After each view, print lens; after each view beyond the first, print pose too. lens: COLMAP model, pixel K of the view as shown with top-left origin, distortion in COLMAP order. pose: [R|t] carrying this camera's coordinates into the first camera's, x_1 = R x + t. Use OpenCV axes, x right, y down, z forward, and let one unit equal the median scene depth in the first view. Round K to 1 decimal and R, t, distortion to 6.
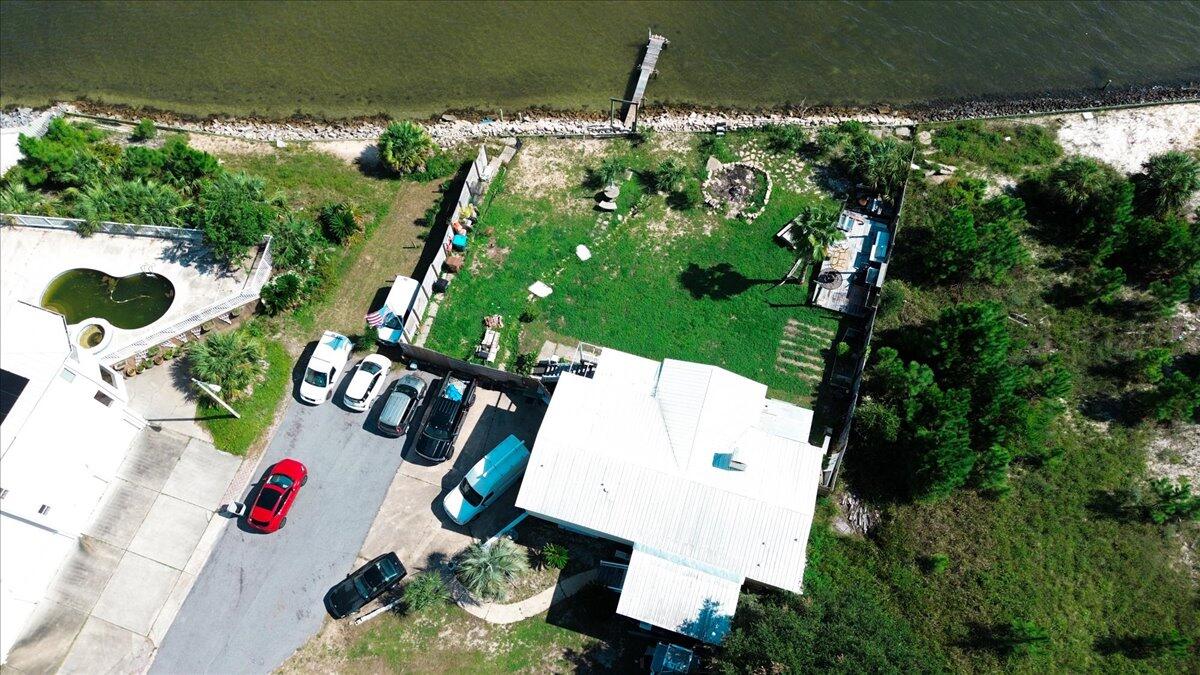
lens RADIAL K [[861.9, 0, 604.1], [0, 861.9, 343.3], [0, 0, 1]] dist [0.062097, -0.064760]
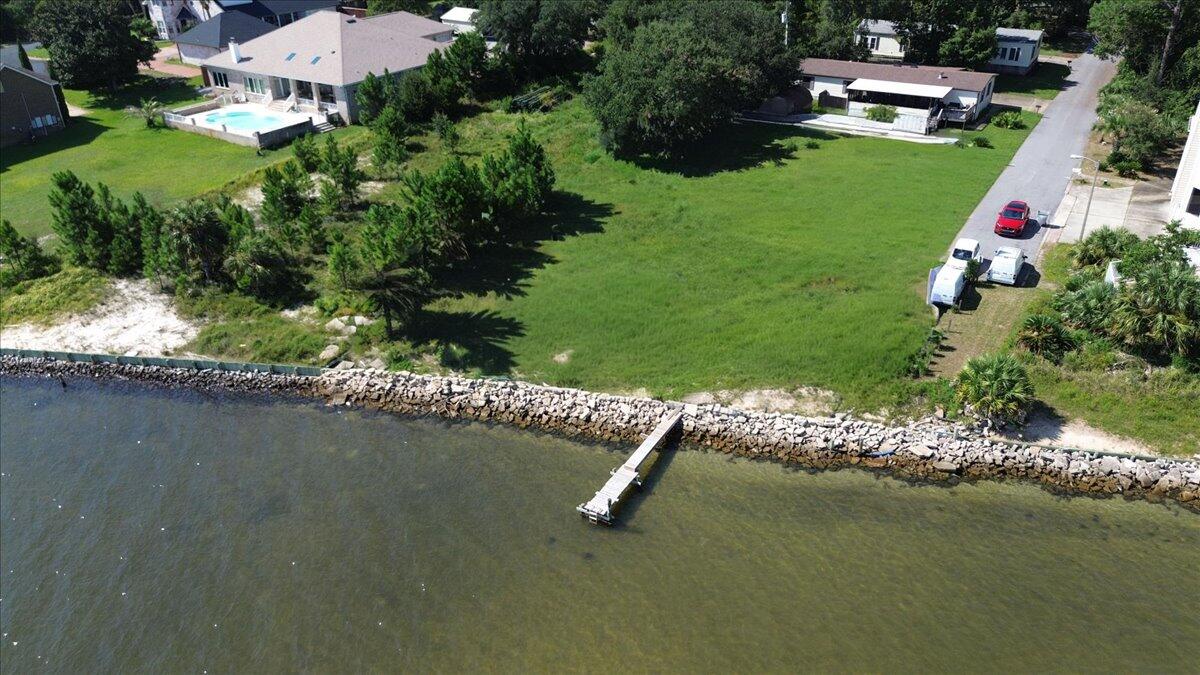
lens RADIAL K [[861.9, 0, 597.9], [0, 861.9, 338.9], [0, 0, 1]] dist [0.062097, -0.064760]
pose [[-0.971772, -0.084727, 0.220181, -0.063951], [0.225804, -0.063663, 0.972090, -0.992957], [-0.068345, 0.994368, 0.080998, 0.907919]]
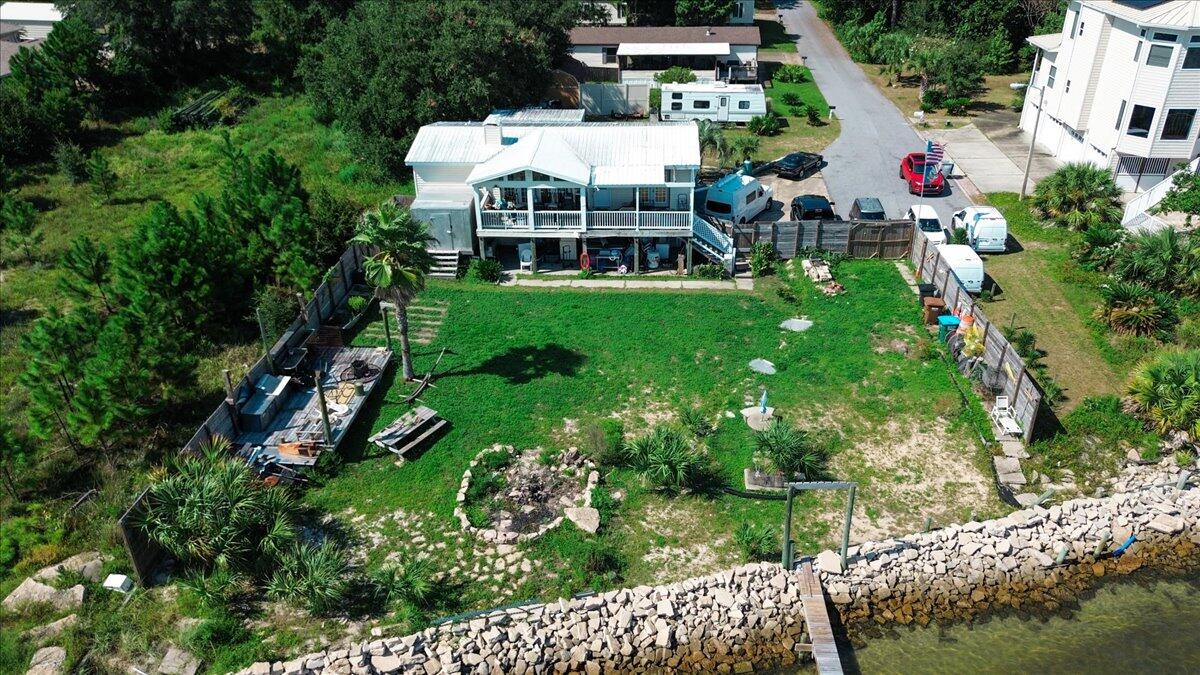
lens RADIAL K [[861.9, 0, 602.1], [0, 861.9, 338.0], [0, 0, 1]] dist [0.062097, -0.064760]
pose [[-0.971705, 0.140199, -0.190091, 0.189776], [-0.199482, -0.056164, 0.978291, -0.645740], [0.126479, 0.988529, 0.082542, 0.864827]]
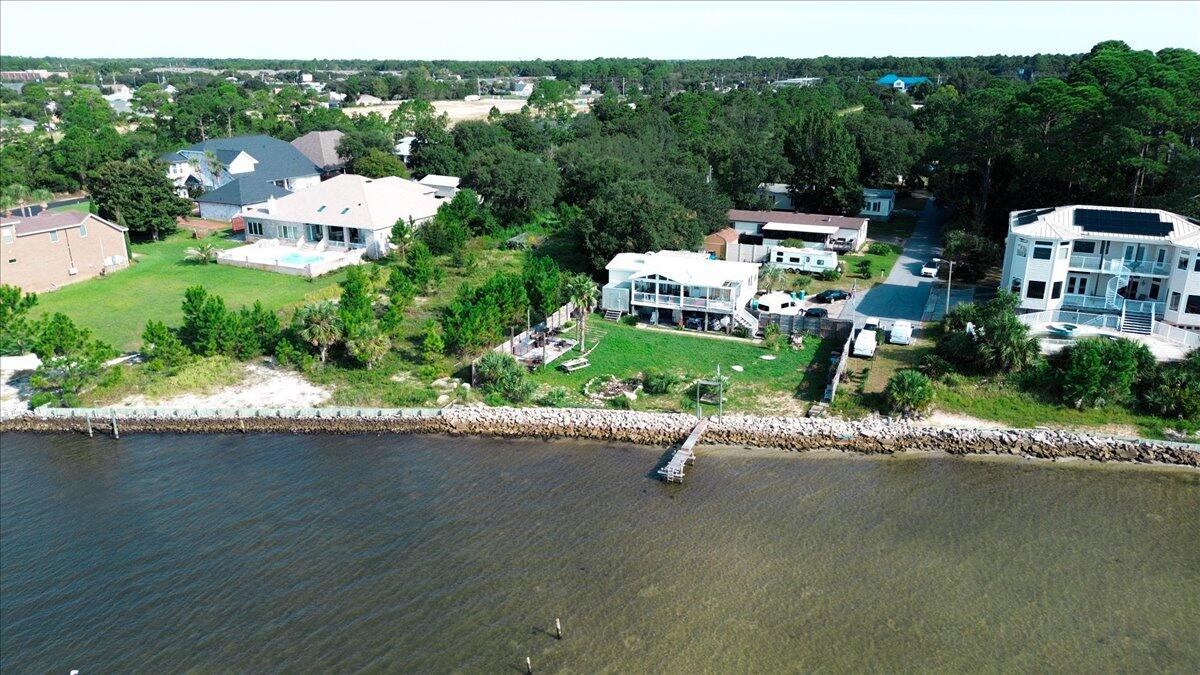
lens RADIAL K [[856.7, 0, 598.4], [0, 856.7, 345.0], [0, 0, 1]] dist [0.036881, -0.023263]
pose [[-0.994992, -0.017004, 0.098499, 0.056457], [0.096032, 0.110785, 0.989194, -1.339783], [-0.027732, 0.993699, -0.108597, 1.051689]]
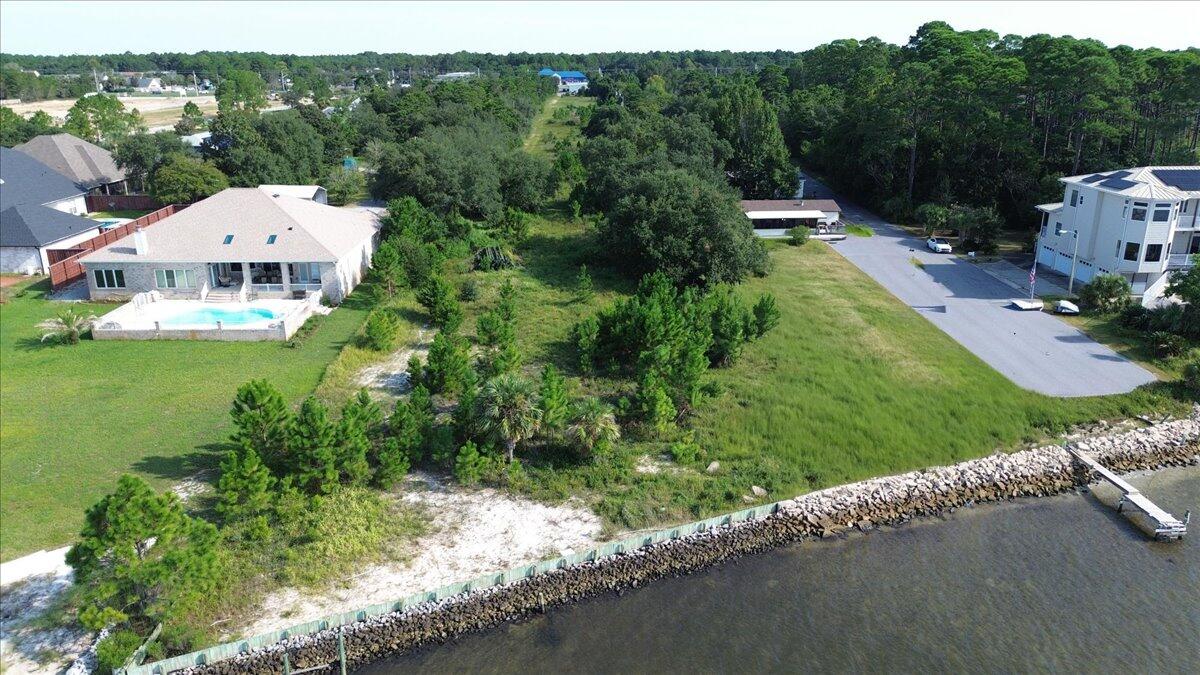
lens RADIAL K [[861.9, 0, 598.2], [0, 861.9, 333.0], [0, 0, 1]] dist [0.062097, -0.064760]
pose [[-0.940832, 0.119014, -0.317286, 0.742814], [-0.300770, 0.138074, 0.943649, -0.957665], [0.156116, 0.983245, -0.094108, 0.918452]]
